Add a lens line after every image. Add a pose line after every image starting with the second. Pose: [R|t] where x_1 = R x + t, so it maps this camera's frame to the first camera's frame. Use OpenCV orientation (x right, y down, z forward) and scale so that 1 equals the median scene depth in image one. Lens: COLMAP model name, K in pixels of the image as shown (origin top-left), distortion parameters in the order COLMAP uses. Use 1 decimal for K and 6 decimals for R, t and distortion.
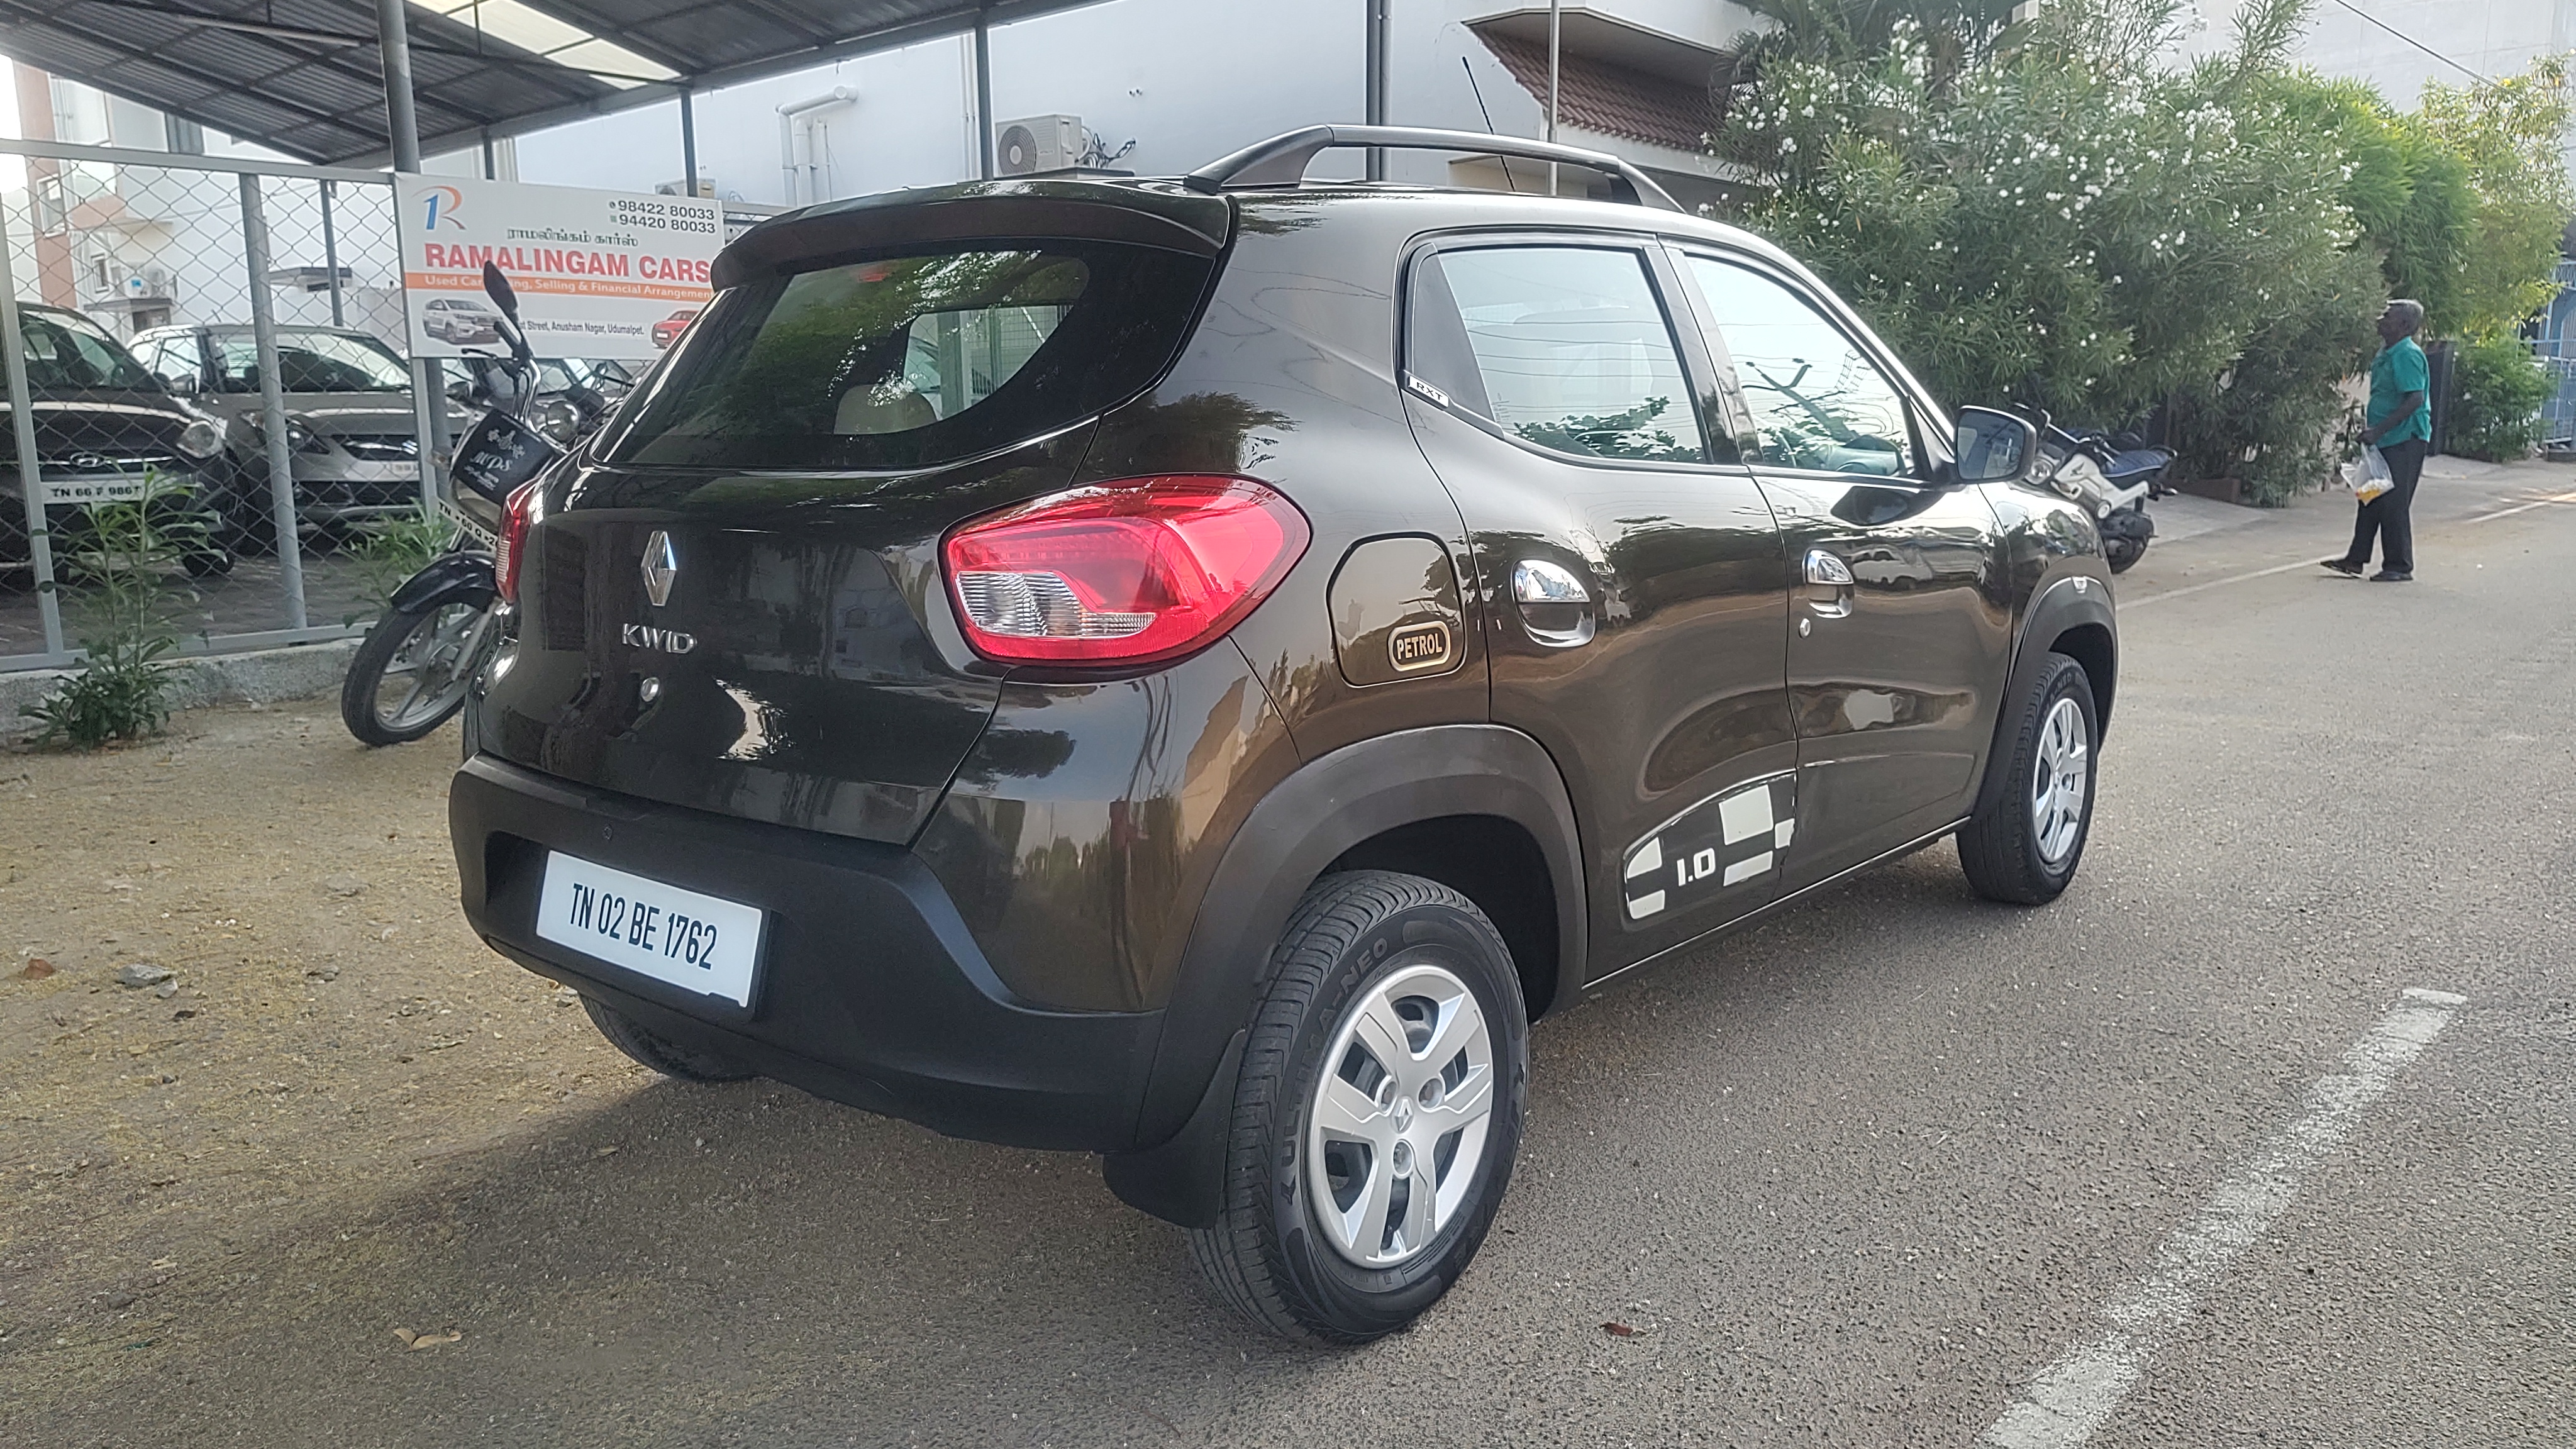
lens RADIAL K [[1832.9, 0, 1288.0], [0, 1832.9, 724.5], [0, 0, 1]] dist [0.028948, -0.001182]
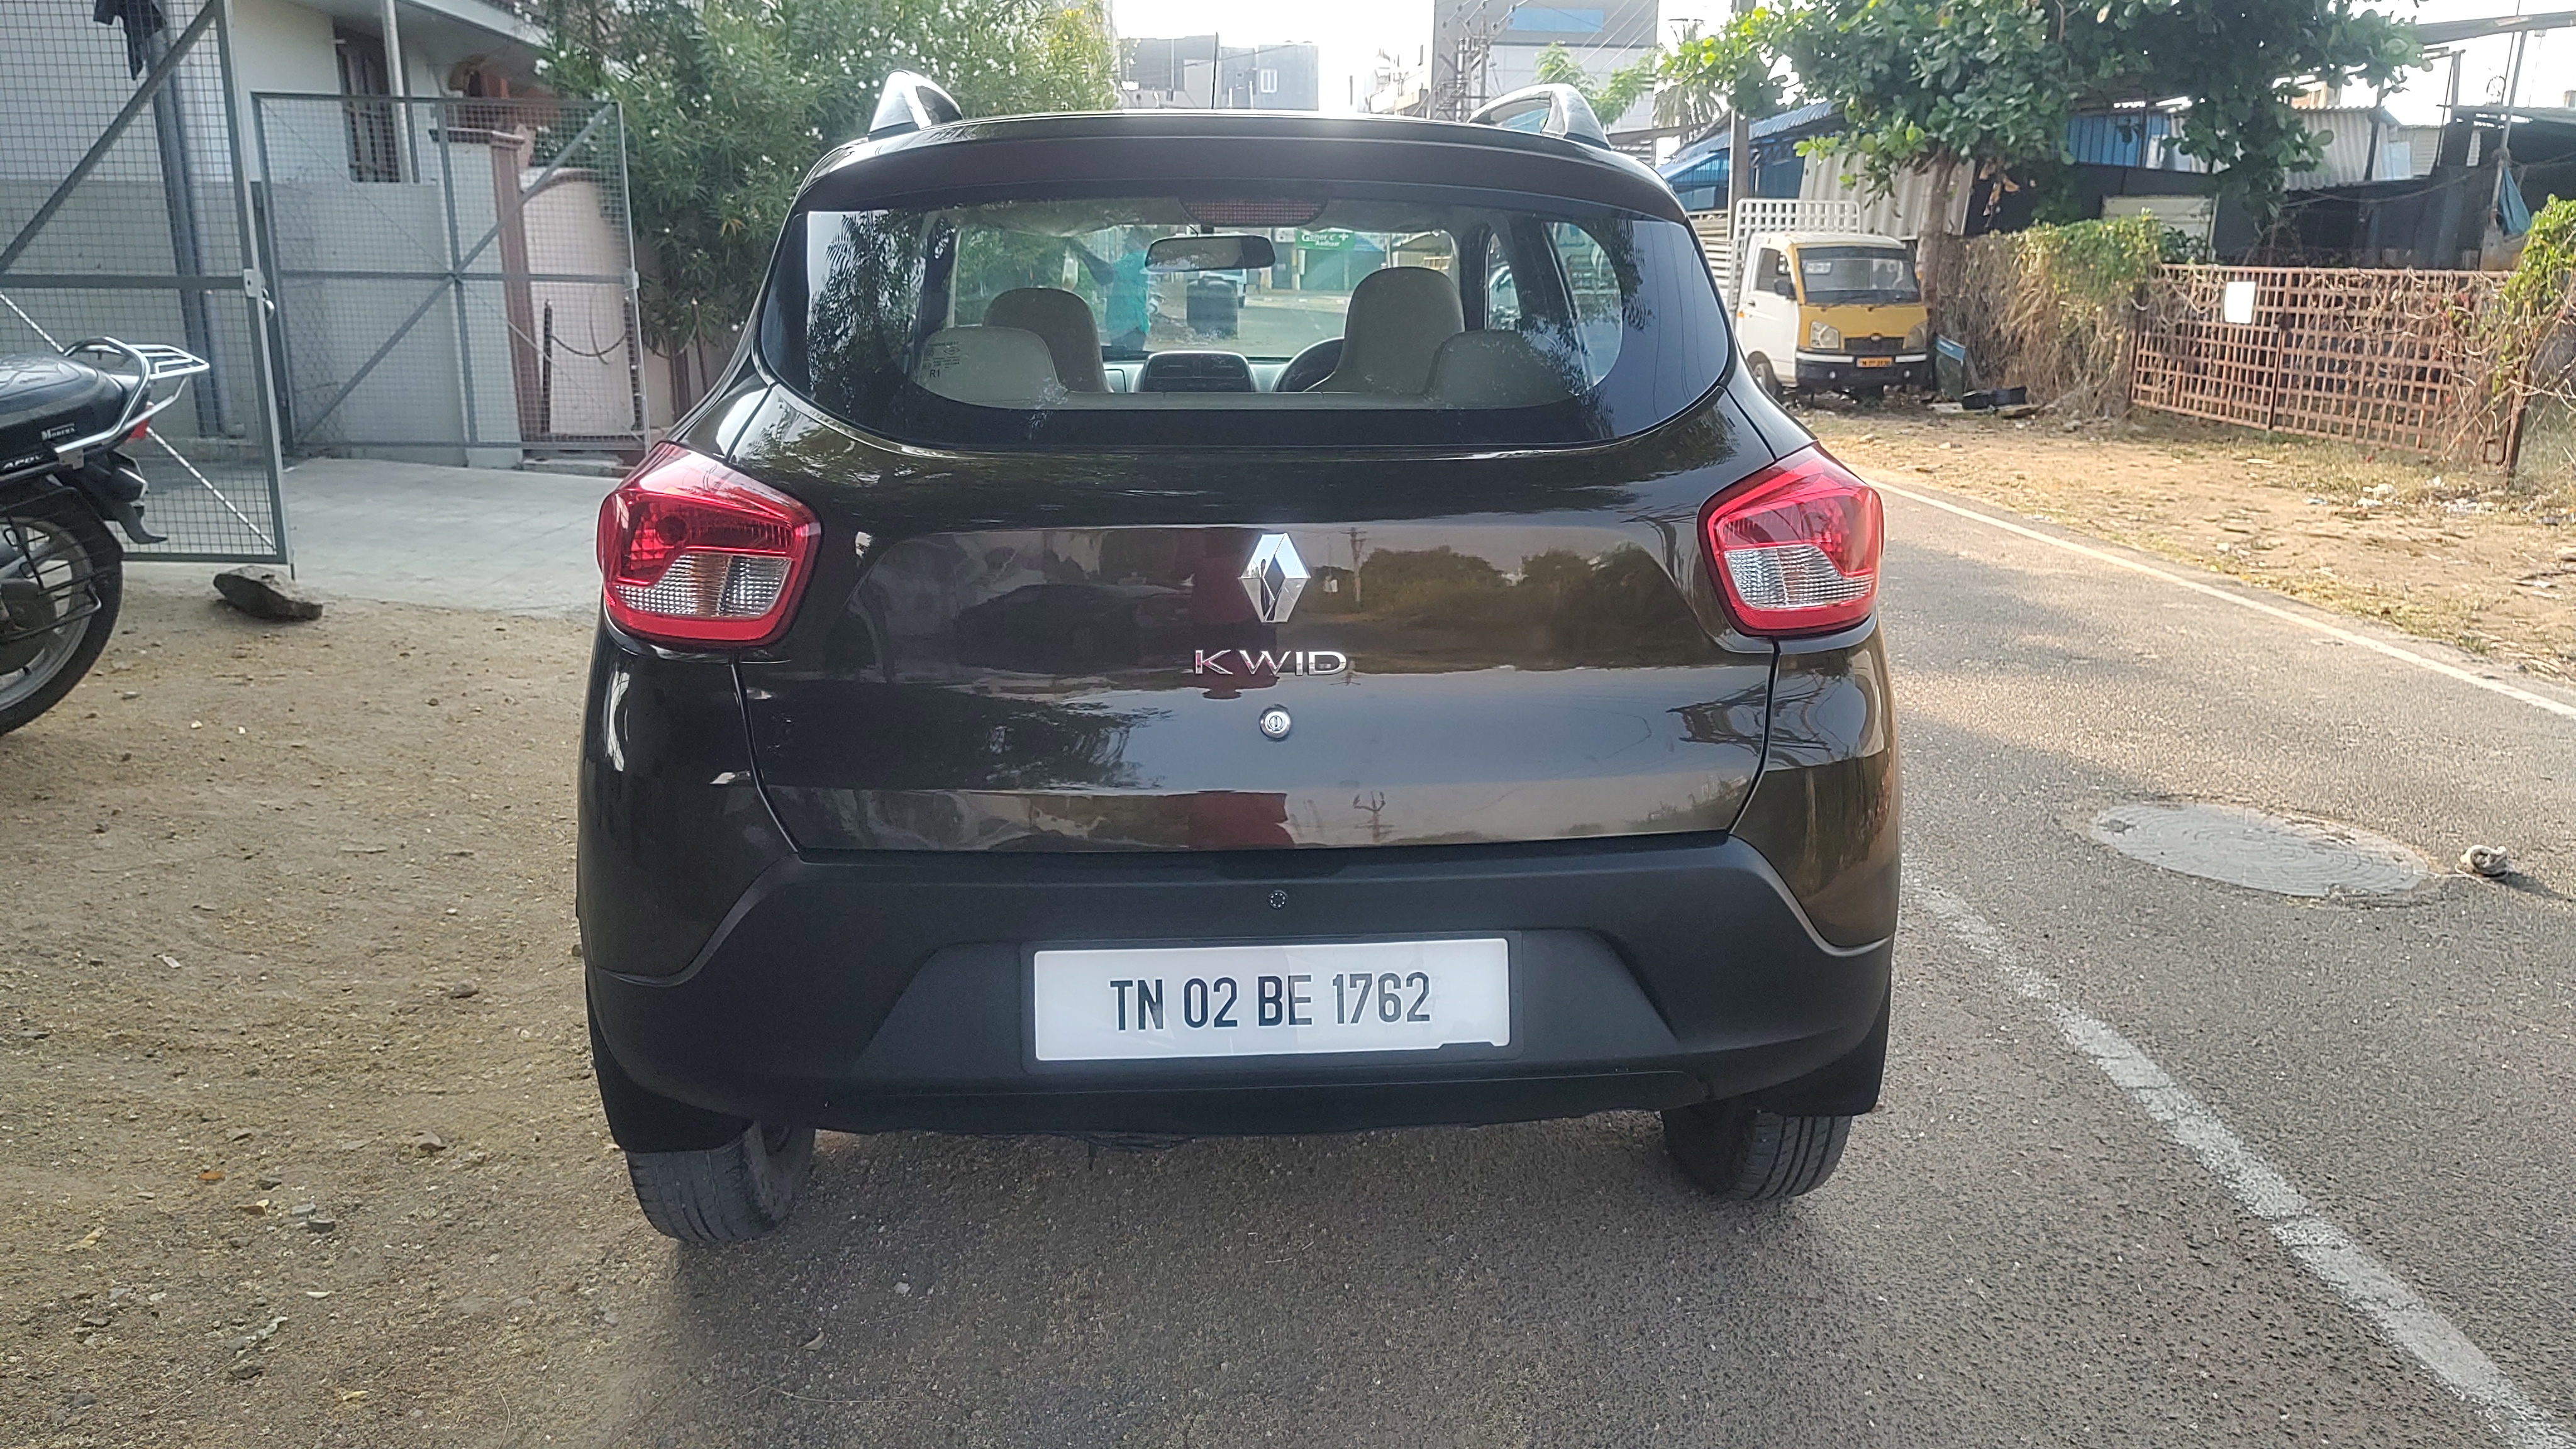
lens RADIAL K [[1832.9, 0, 1288.0], [0, 1832.9, 724.5], [0, 0, 1]] dist [0.028948, -0.001182]
pose [[0.696335, -0.157577, 0.700205, -0.919279], [0.106333, 0.987484, 0.116481, -0.114669], [-0.709796, -0.006655, 0.704375, 0.400620]]
